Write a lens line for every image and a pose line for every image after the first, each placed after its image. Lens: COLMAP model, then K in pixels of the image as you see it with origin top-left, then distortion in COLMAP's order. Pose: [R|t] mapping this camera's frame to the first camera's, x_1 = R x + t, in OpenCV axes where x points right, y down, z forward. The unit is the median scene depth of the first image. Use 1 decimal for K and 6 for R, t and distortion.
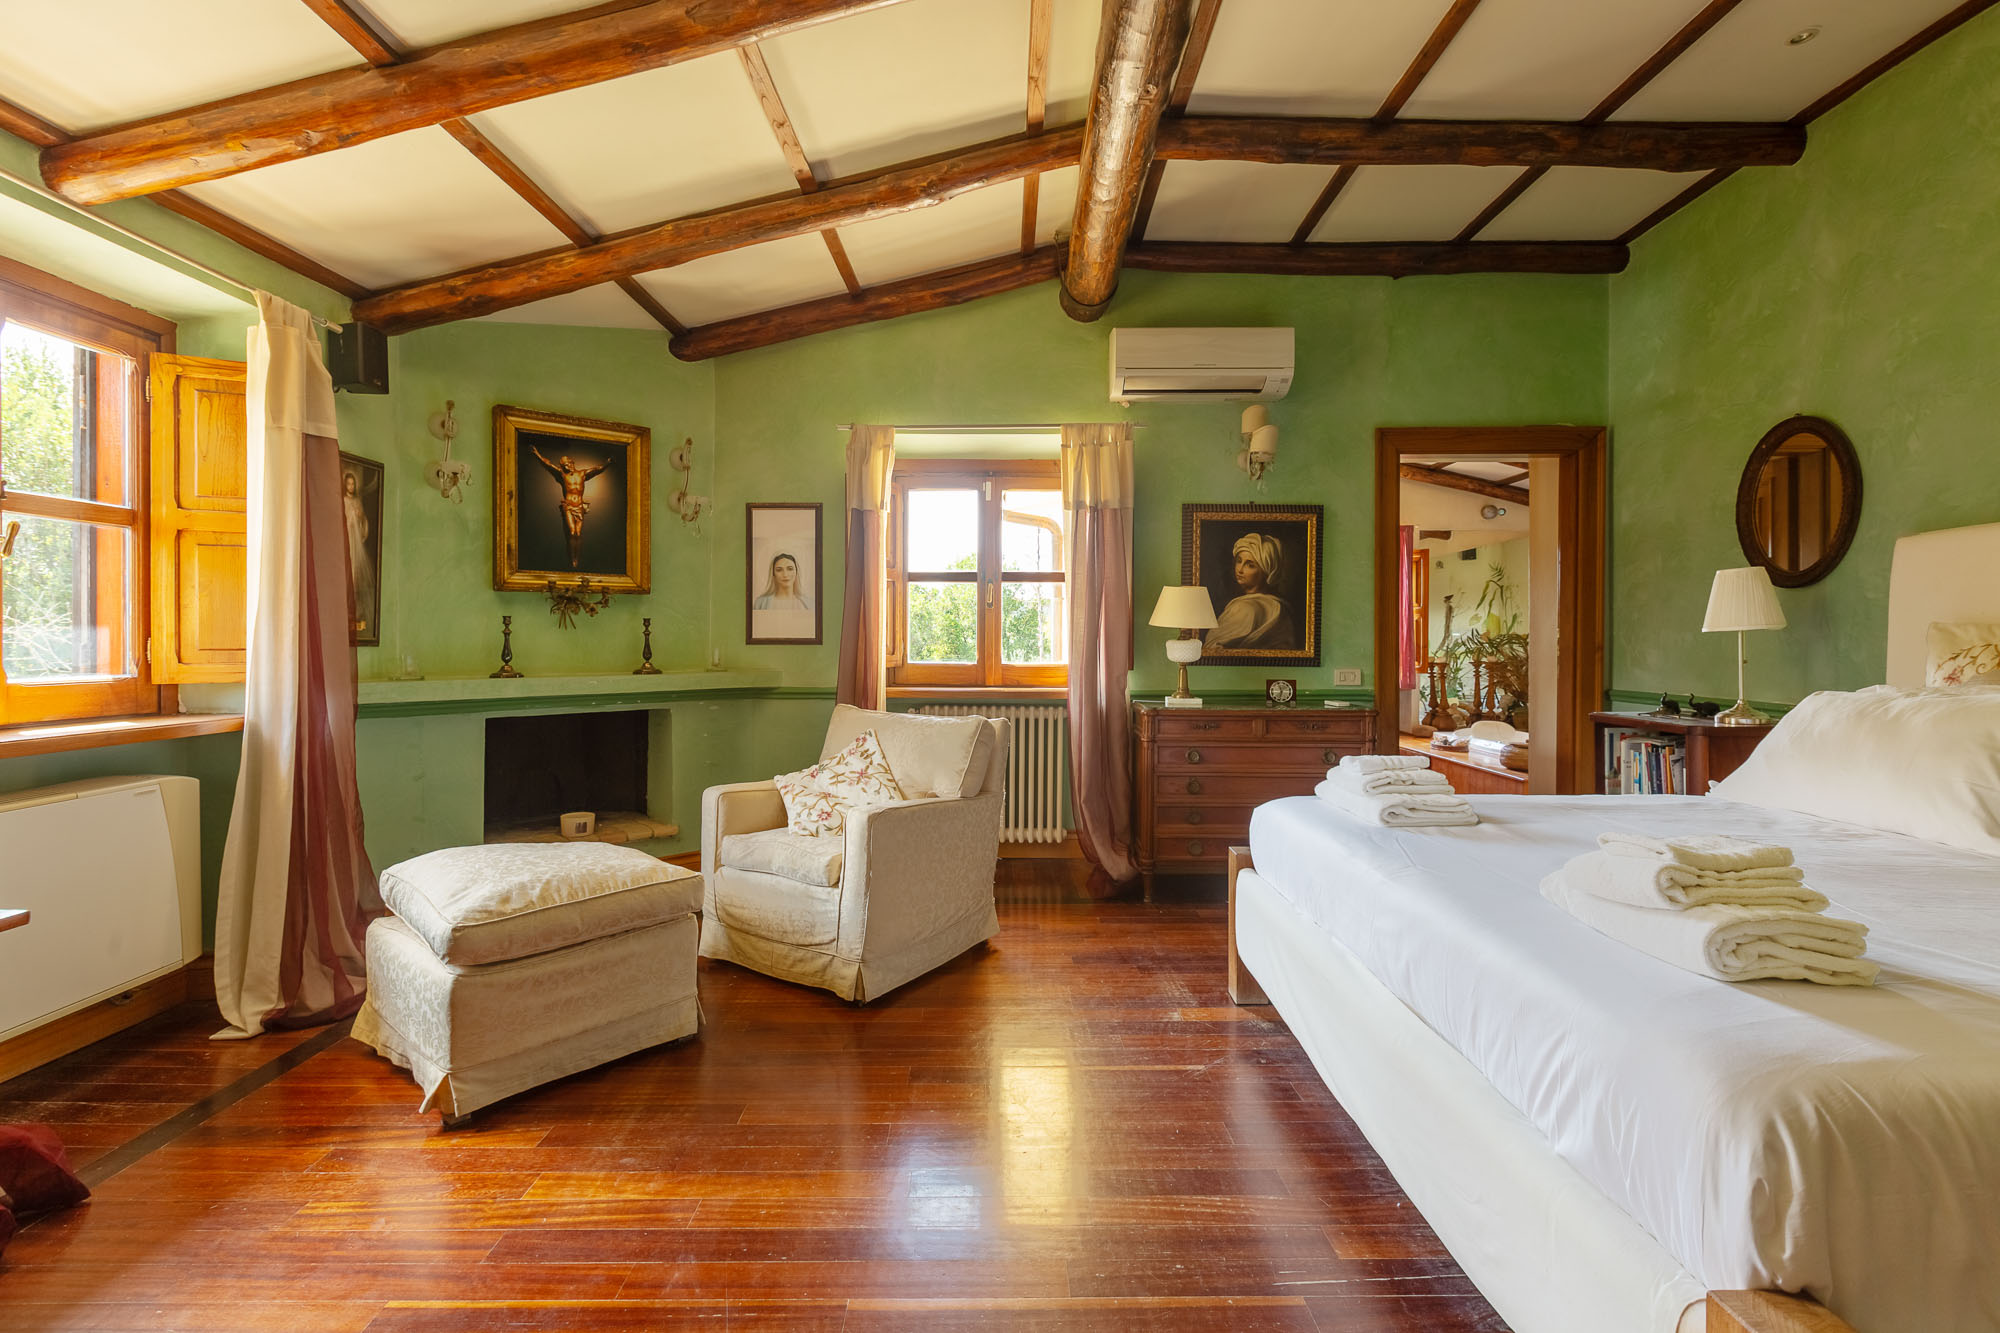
lens RADIAL K [[919.3, 0, 980.4], [0, 919.3, 650.9], [0, 0, 1]] dist [0.000699, 0.001892]
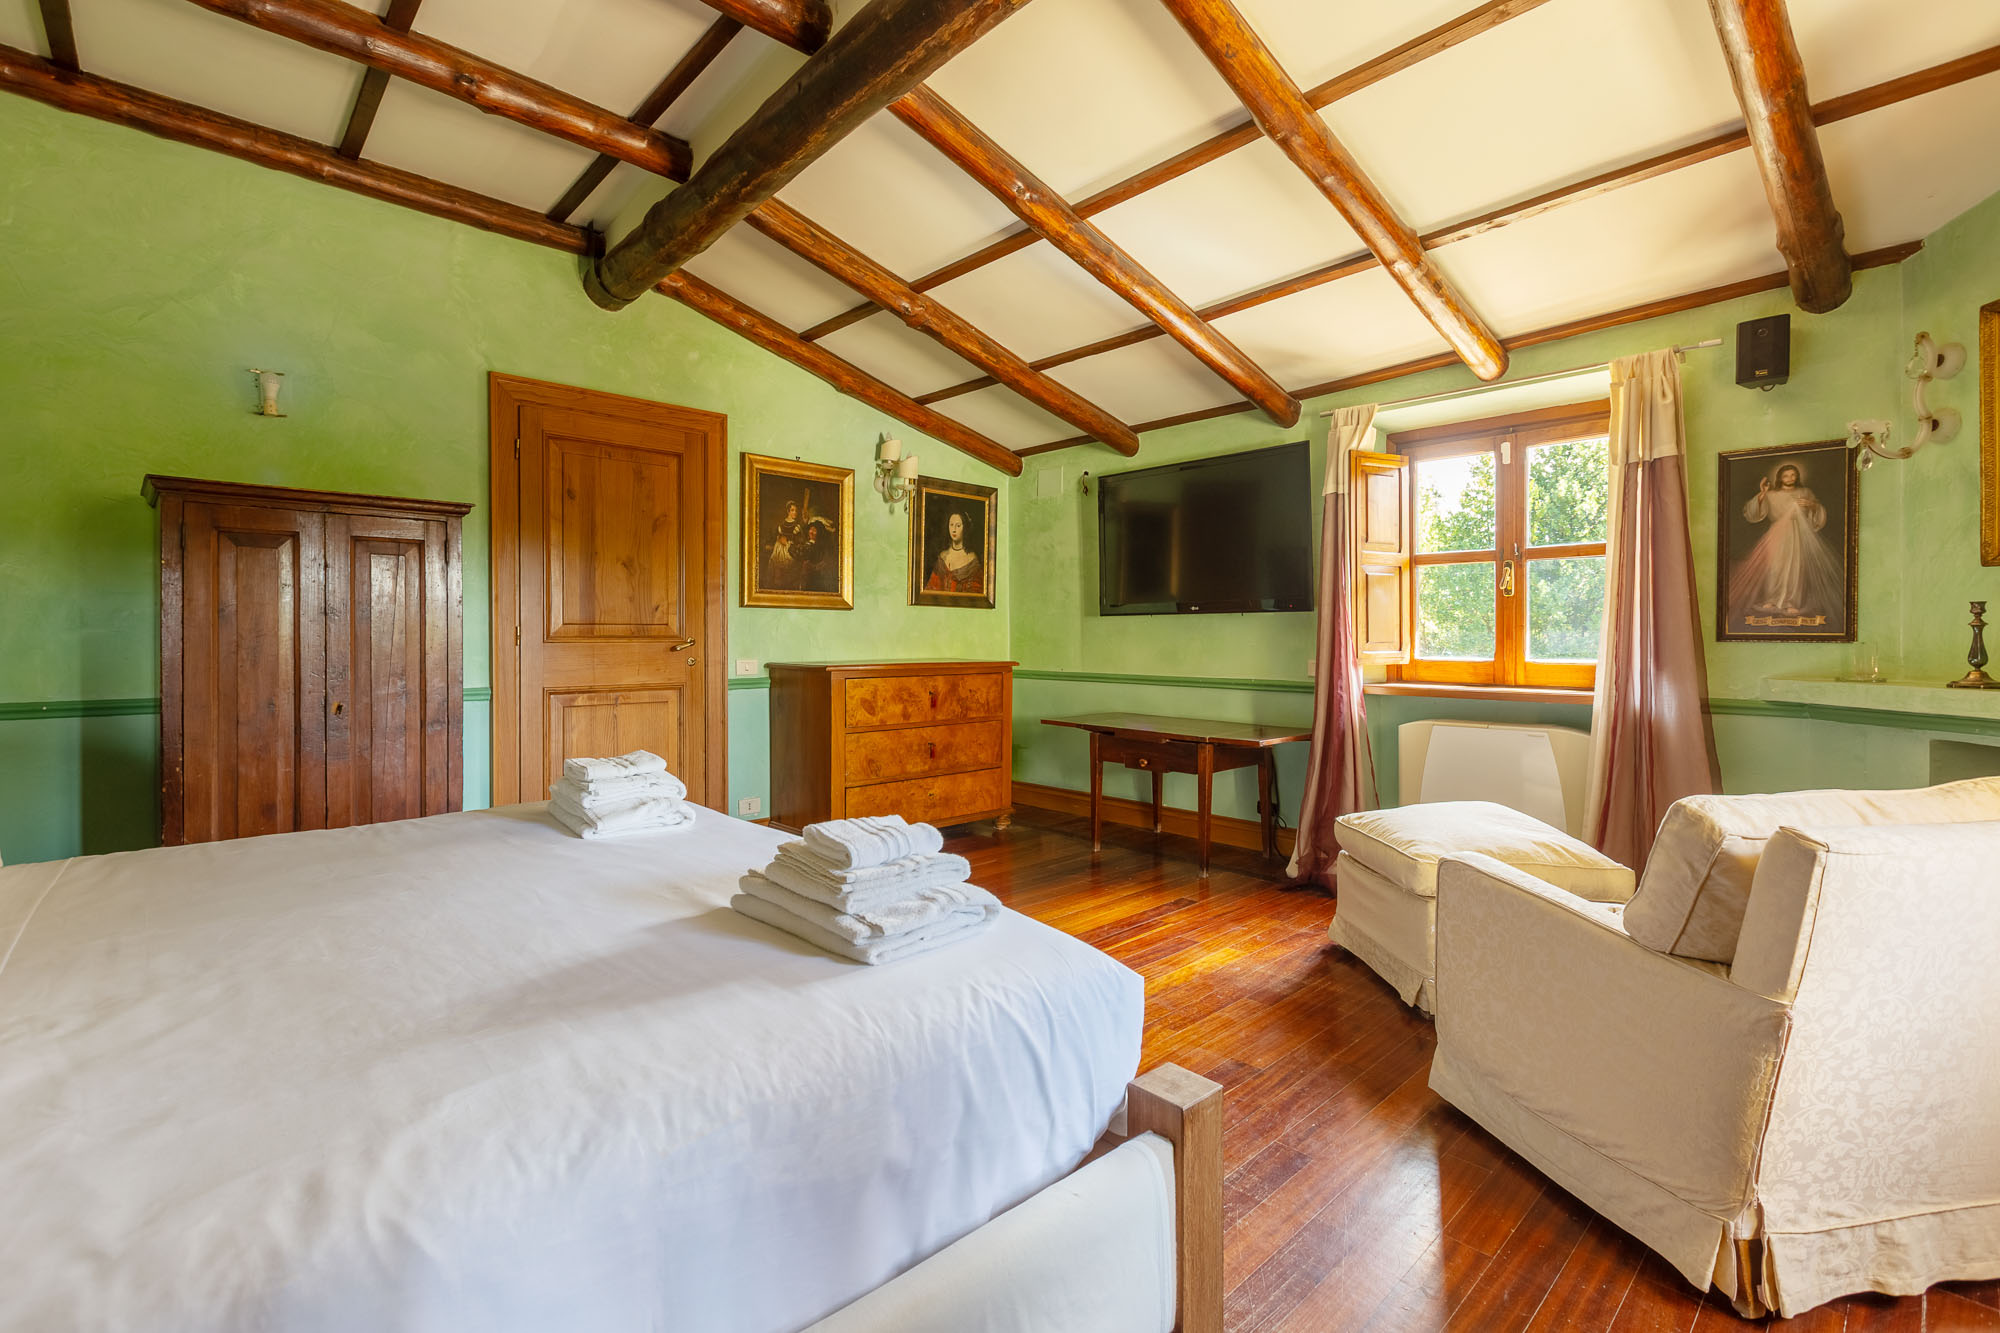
lens RADIAL K [[919.3, 0, 985.4], [0, 919.3, 646.8], [0, 0, 1]] dist [0.000699, 0.001892]
pose [[-0.728557, 0.008570, -0.684931, 0.560189], [-0.008108, 0.999744, 0.021135, -0.012446], [0.684937, 0.020952, -0.728301, 1.036775]]
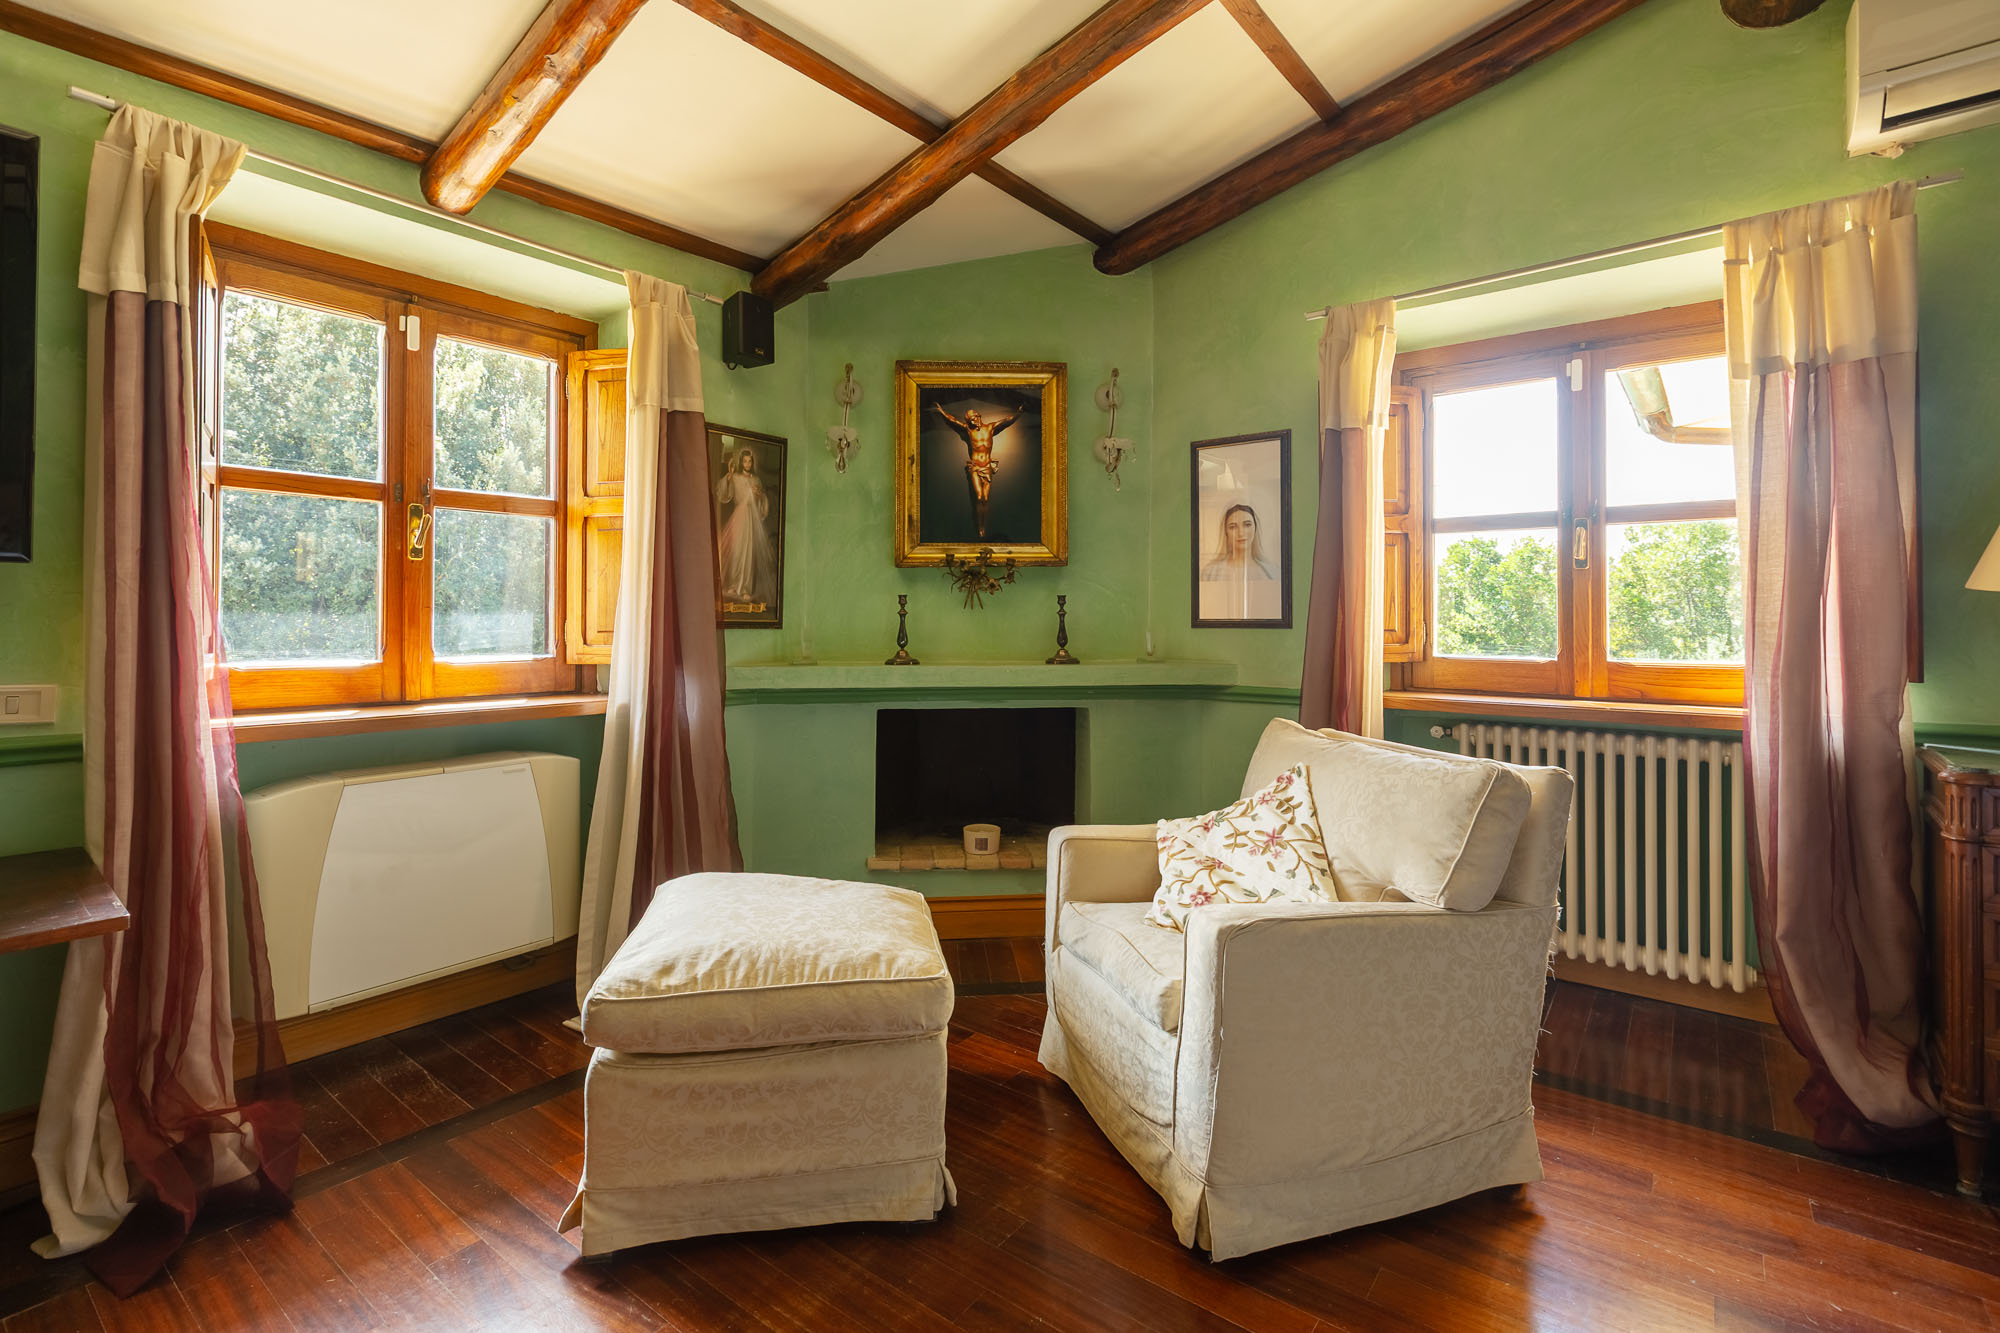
lens RADIAL K [[919.3, 0, 958.7], [0, 919.3, 611.5], [0, 0, 1]] dist [0.000699, 0.001892]
pose [[0.781200, -0.008130, -0.624228, 0.086668], [-0.006707, 0.999748, -0.021415, -0.003570], [0.624245, 0.020916, 0.780949, 0.352897]]
